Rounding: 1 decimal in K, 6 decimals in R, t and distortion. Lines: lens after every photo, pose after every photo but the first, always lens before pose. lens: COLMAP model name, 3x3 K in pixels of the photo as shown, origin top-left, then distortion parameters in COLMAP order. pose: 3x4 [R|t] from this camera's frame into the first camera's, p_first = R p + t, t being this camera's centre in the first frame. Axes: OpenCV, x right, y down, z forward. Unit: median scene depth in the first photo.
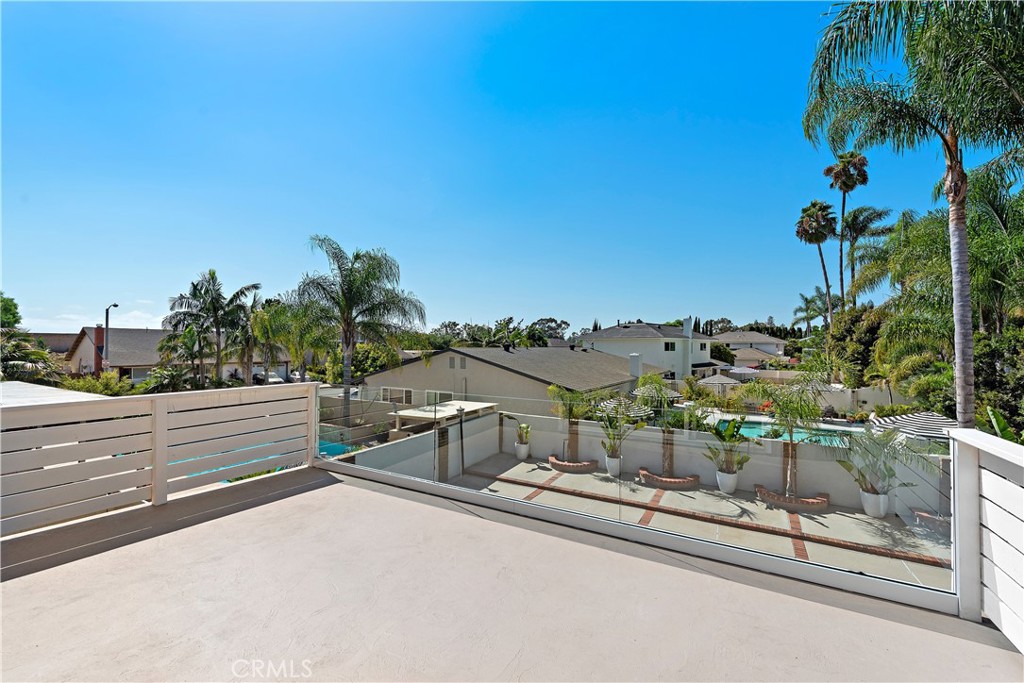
lens RADIAL K [[414.1, 0, 515.4], [0, 414.1, 345.2], [0, 0, 1]] dist [0.000502, 0.000001]
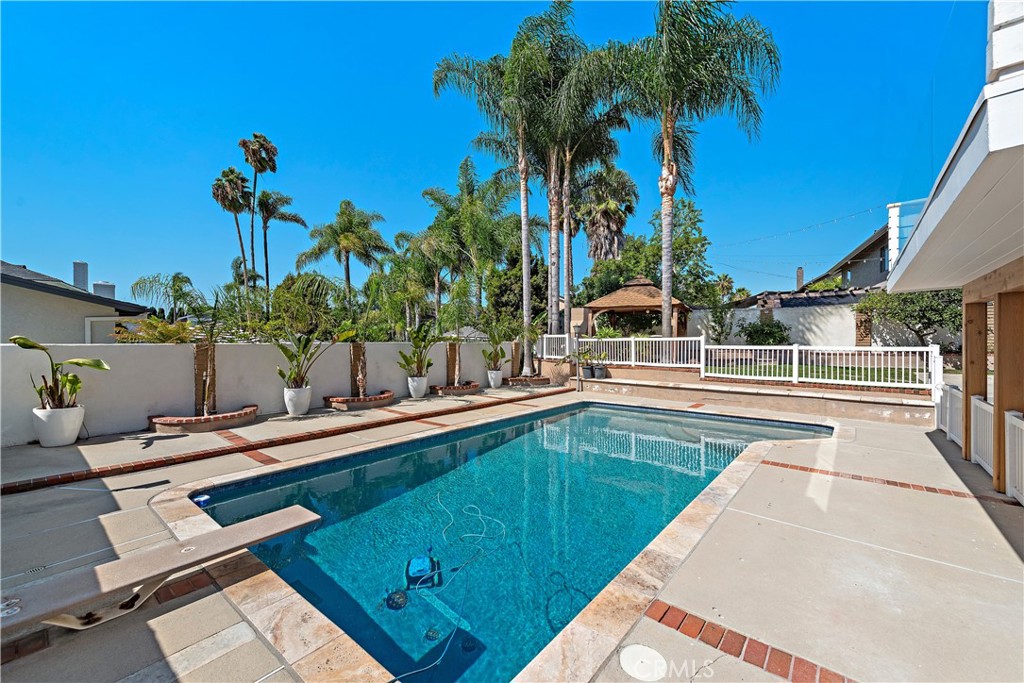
lens RADIAL K [[403.1, 0, 515.0], [0, 403.1, 343.9], [0, 0, 1]] dist [0.009827, -0.000227]
pose [[0.179052, -0.010427, 0.983784, -0.235241], [0.002609, 0.999945, 0.010123, 0.130573], [-0.983836, 0.000754, 0.179070, 0.361095]]
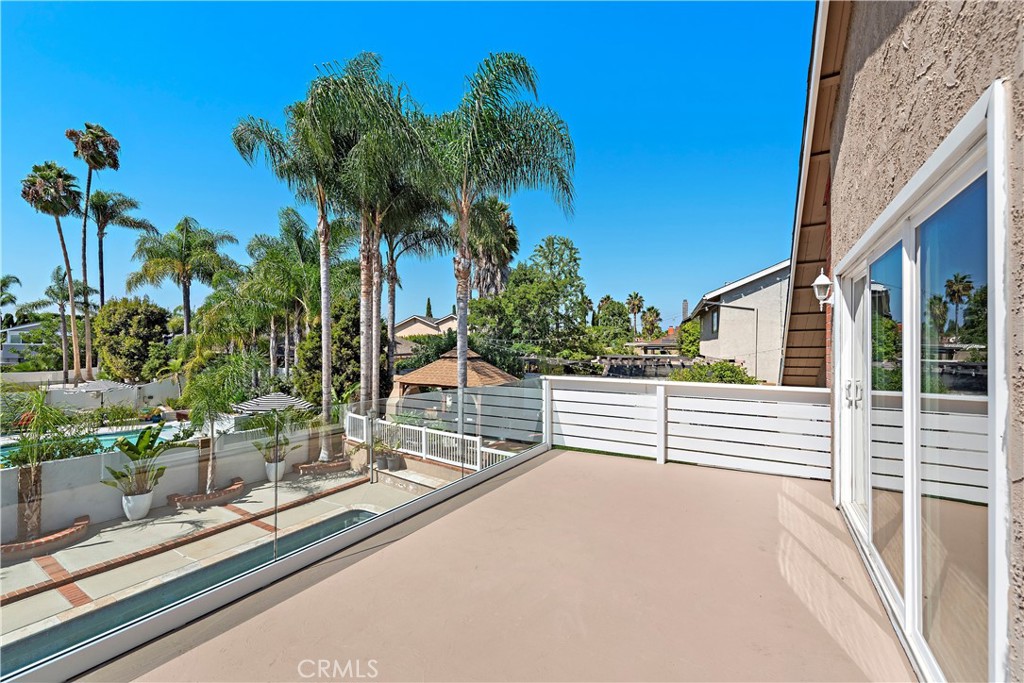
lens RADIAL K [[417.8, 0, 512.0], [0, 417.8, 341.5], [0, 0, 1]] dist [0.007782, -0.000105]
pose [[0.025614, 0.007253, 0.999646, -0.184381], [-0.010472, 0.999921, -0.006987, 0.002145], [-0.999617, -0.010290, 0.025688, 0.146218]]
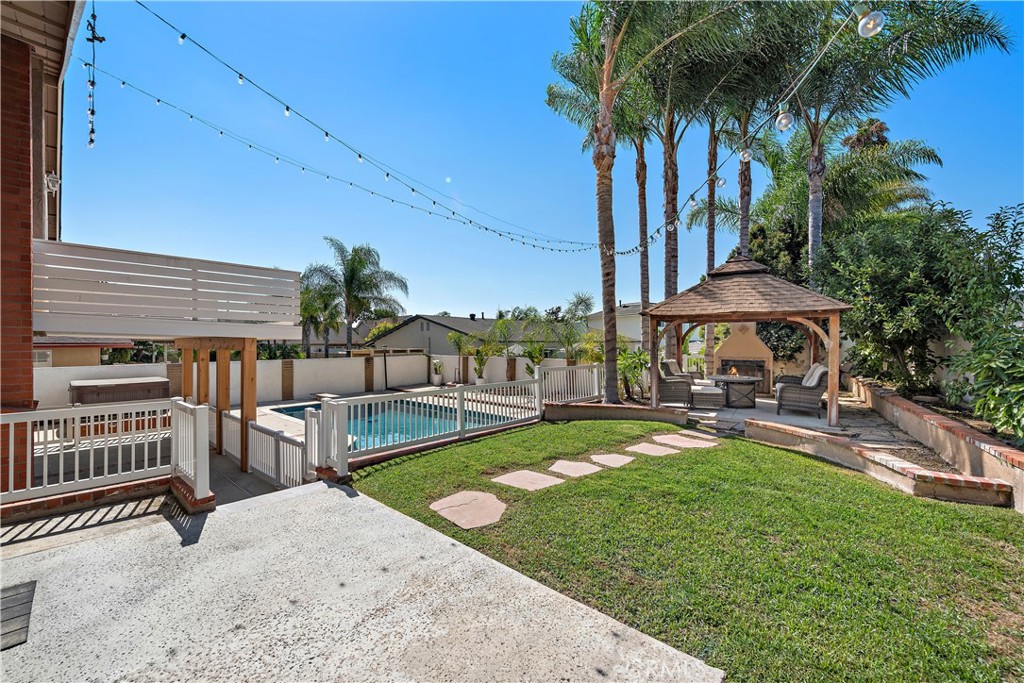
lens RADIAL K [[408.8, 0, 511.6], [0, 408.8, 346.2], [0, 0, 1]] dist [0.008762, -0.000210]
pose [[0.974474, -0.003705, -0.224471, 0.448794], [0.006157, 0.999929, 0.010224, 0.098231], [0.224417, -0.011345, 0.974427, -0.240425]]
